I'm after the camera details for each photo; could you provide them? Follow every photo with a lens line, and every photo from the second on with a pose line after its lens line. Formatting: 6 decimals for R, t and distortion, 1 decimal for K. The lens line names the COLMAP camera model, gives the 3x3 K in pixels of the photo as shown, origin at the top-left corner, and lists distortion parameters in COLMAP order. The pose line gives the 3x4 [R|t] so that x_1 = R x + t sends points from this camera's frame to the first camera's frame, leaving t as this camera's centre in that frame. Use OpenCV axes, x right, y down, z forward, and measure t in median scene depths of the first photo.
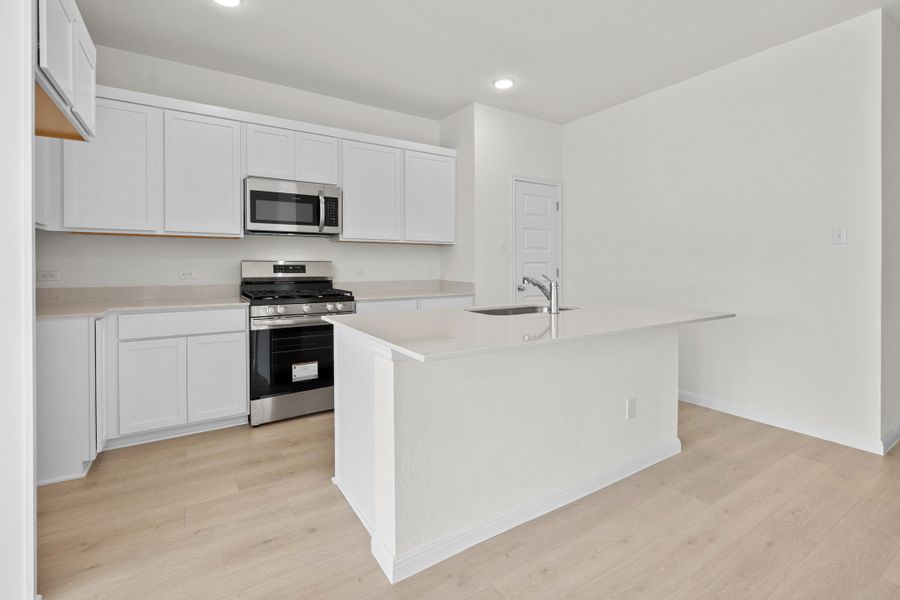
lens RADIAL K [[427.8, 0, 447.3], [0, 427.8, 270.9], [0, 0, 1]] dist [0.003680, 0.000700]
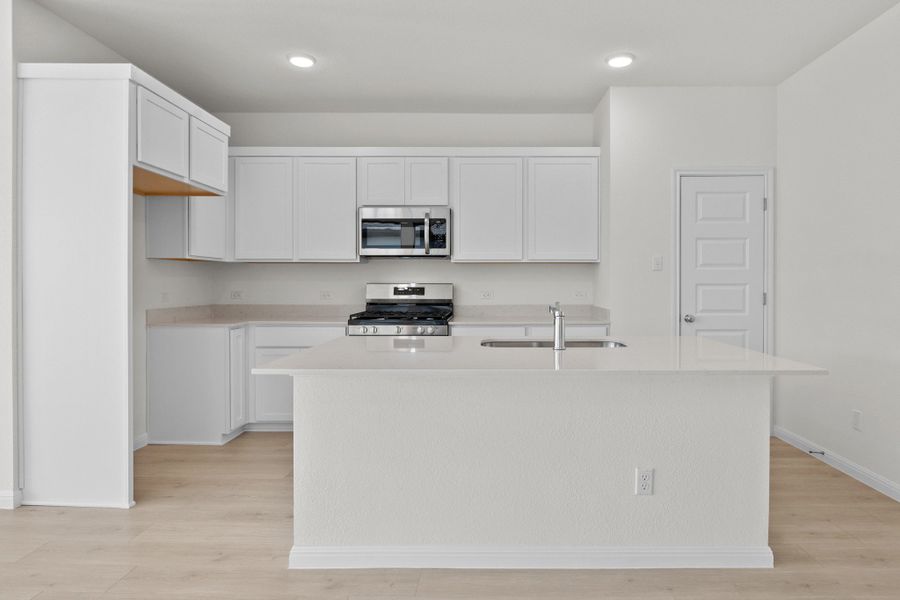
lens RADIAL K [[507.9, 0, 470.1], [0, 507.9, 291.7], [0, 0, 1]] dist [-0.002522, 0.000082]
pose [[0.841046, 0.006946, -0.540919, 0.422685], [-0.007210, 0.999973, 0.001631, -0.006531], [0.540915, 0.002529, 0.841073, 0.054438]]
